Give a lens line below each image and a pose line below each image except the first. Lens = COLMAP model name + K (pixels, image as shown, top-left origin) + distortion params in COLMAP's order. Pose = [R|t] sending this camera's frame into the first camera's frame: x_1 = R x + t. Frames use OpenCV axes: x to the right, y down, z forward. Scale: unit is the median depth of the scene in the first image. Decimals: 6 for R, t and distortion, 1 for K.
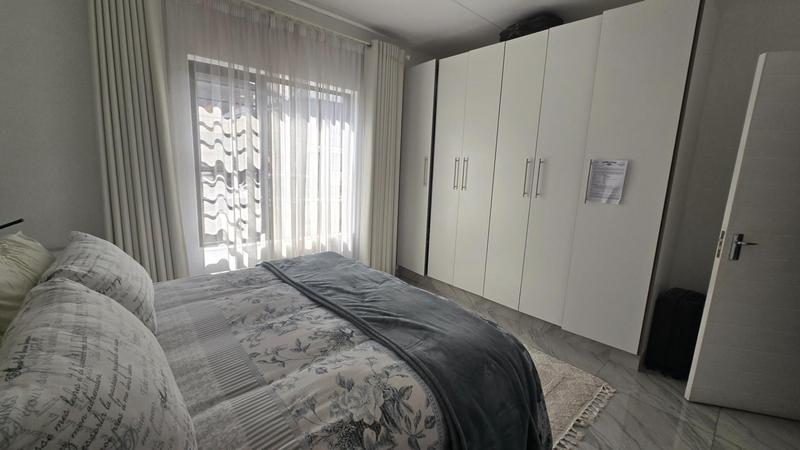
lens RADIAL K [[328.8, 0, 396.1], [0, 328.8, 224.9], [0, 0, 1]] dist [0.000845, -0.000273]
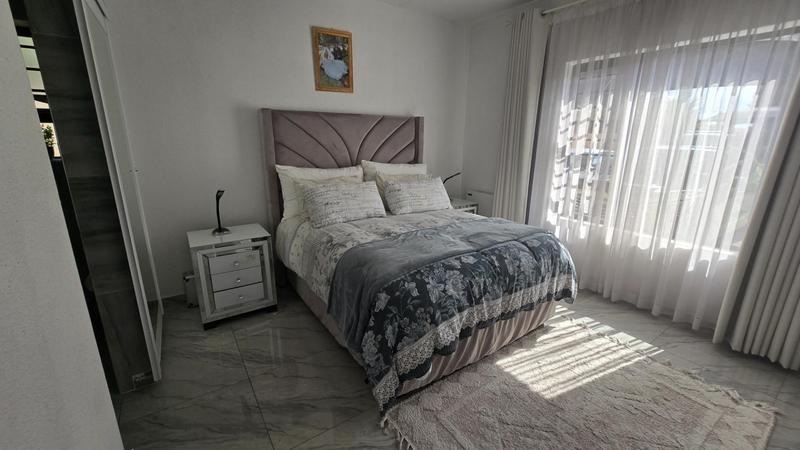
lens RADIAL K [[328.8, 0, 400.0], [0, 328.8, 220.3], [0, 0, 1]] dist [0.000845, -0.000273]
pose [[-0.119387, 0.204300, -0.971601, 0.872841], [-0.187659, 0.956317, 0.224145, -0.094379], [0.974952, 0.209089, -0.075833, 0.622829]]
